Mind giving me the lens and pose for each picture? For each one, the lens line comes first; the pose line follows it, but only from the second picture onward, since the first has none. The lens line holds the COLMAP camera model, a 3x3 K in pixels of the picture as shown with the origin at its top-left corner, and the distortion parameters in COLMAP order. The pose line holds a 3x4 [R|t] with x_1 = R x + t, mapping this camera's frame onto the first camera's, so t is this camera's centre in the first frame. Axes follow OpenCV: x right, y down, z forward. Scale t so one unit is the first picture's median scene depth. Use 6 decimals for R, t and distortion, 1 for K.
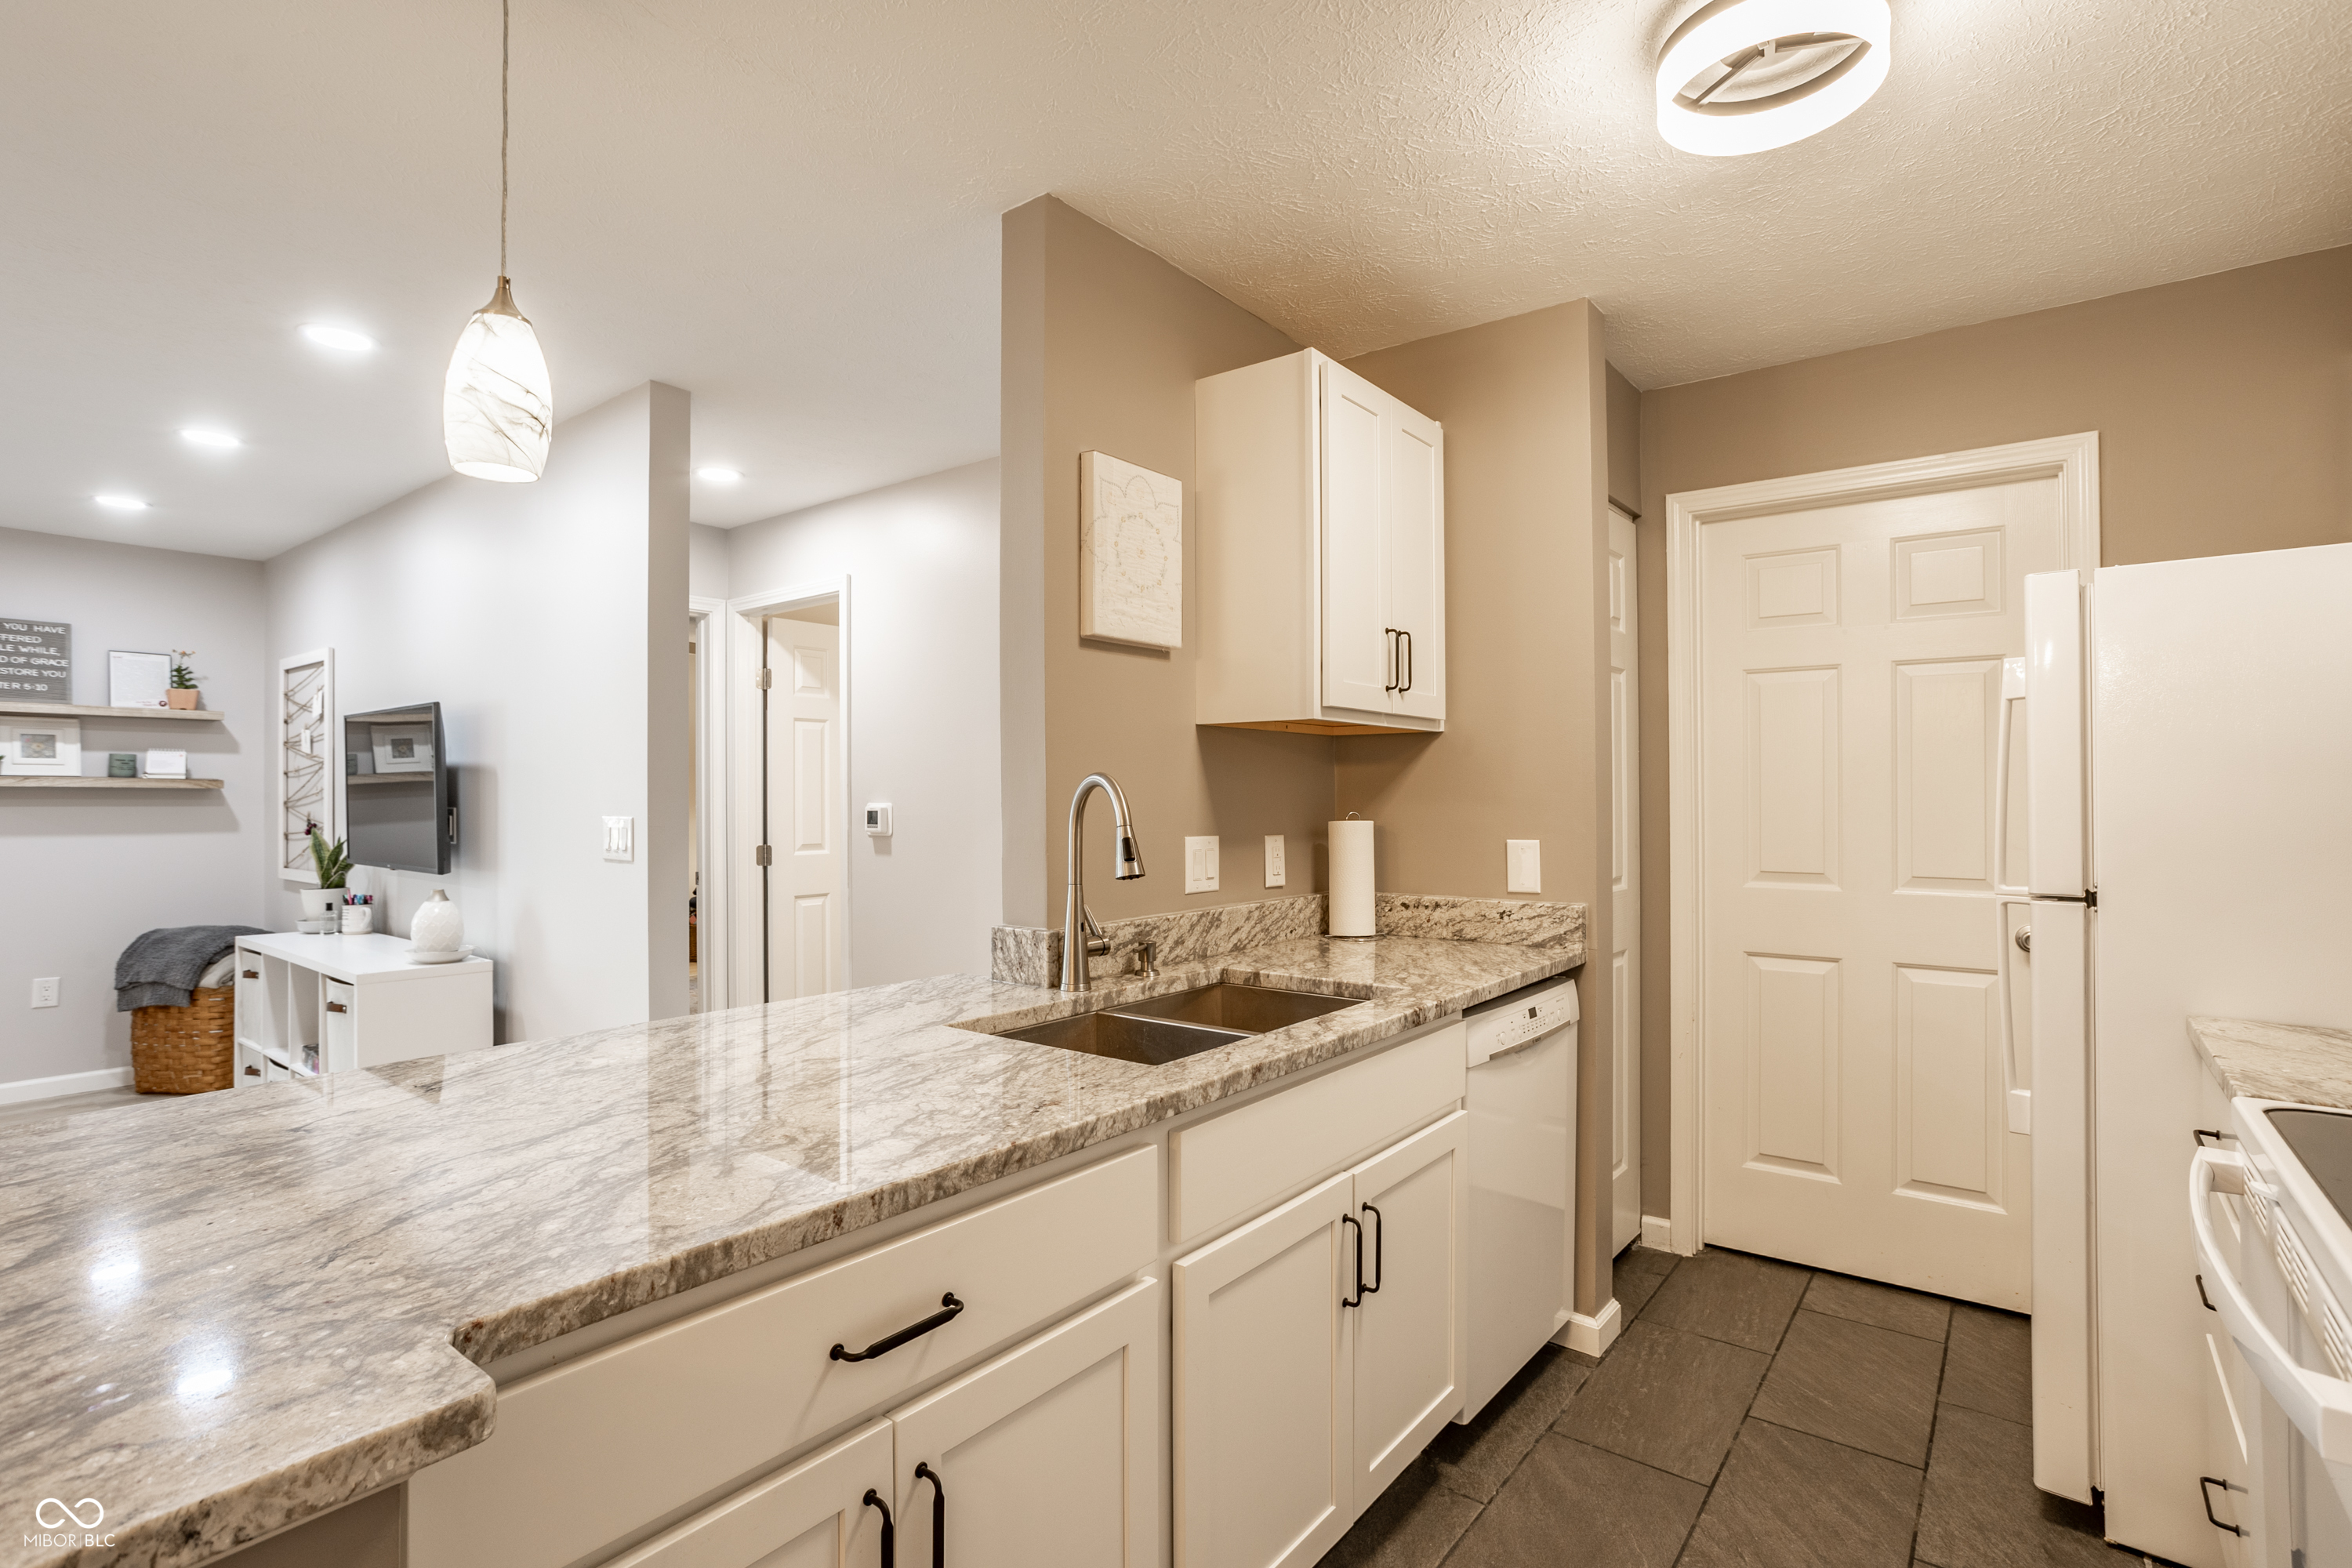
lens RADIAL K [[1129.8, 0, 1162.7], [0, 1129.8, 787.5], [0, 0, 1]] dist [-0.042762, 0.023211]
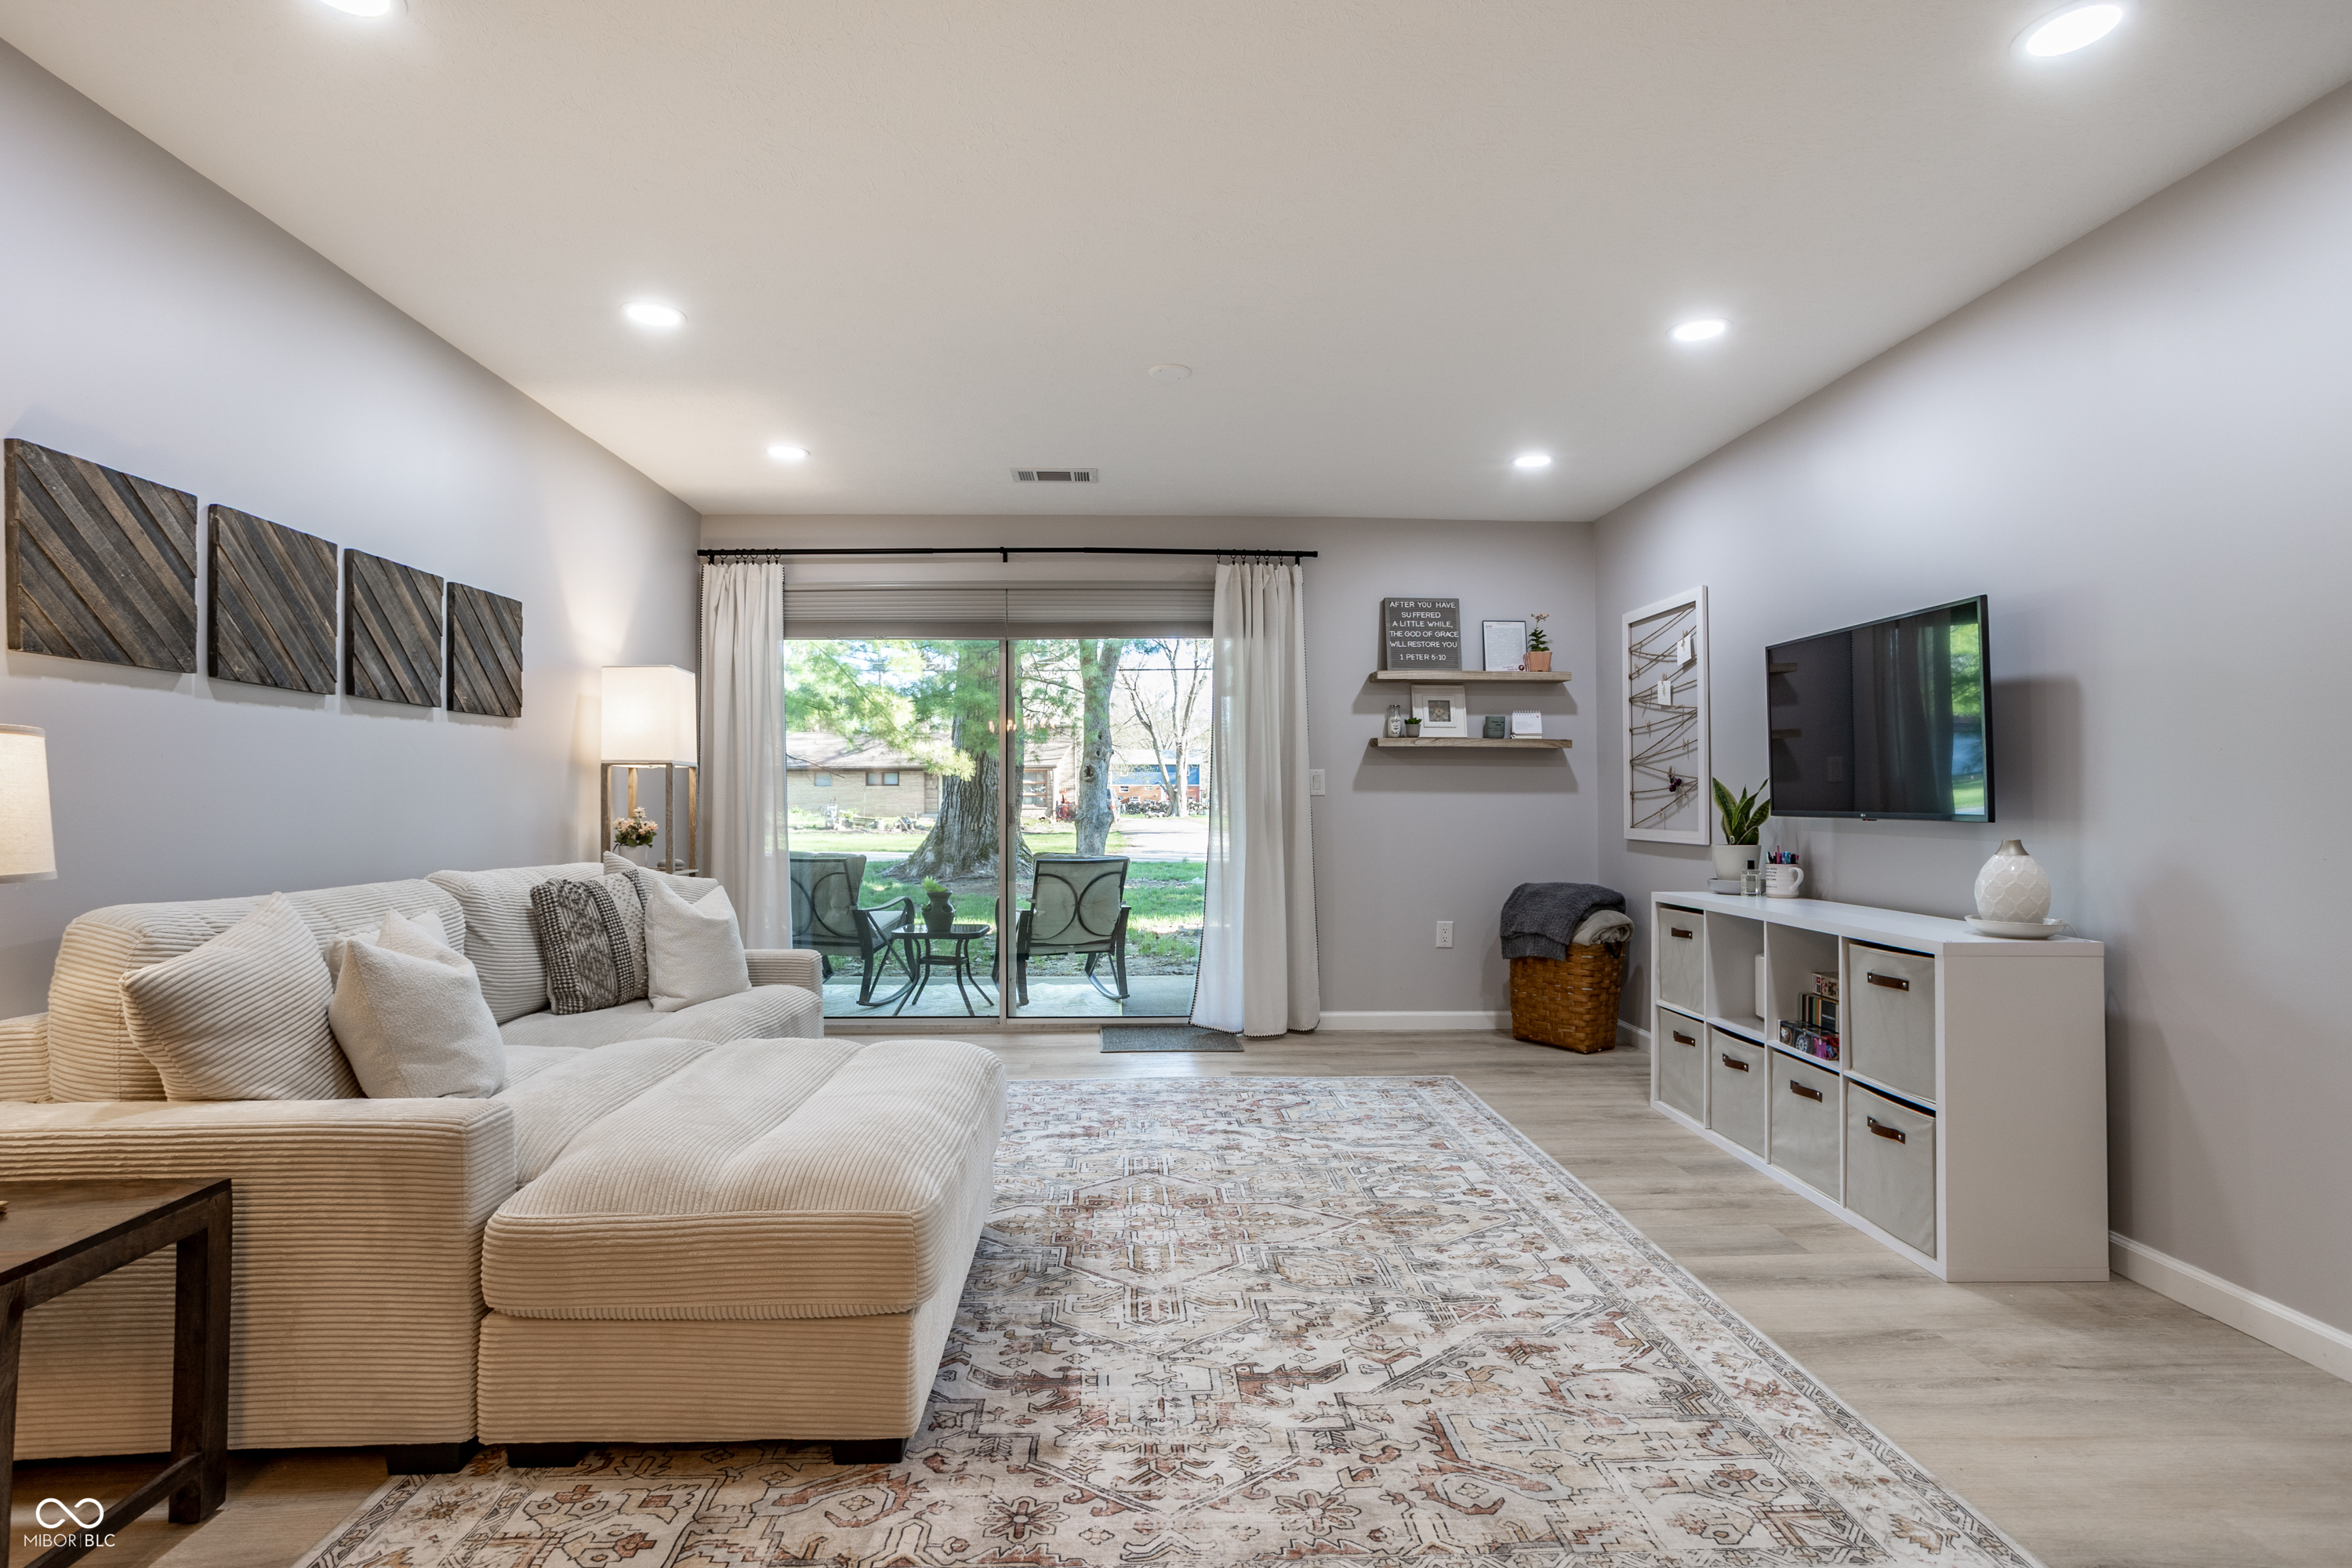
lens RADIAL K [[1129.8, 0, 1161.7], [0, 1129.8, 789.1], [0, 0, 1]] dist [-0.042762, 0.023211]
pose [[0.643233, -0.006356, -0.765644, -0.588669], [0.006162, 0.999976, -0.003125, 0.074876], [0.765646, -0.002708, 0.643257, 0.114431]]
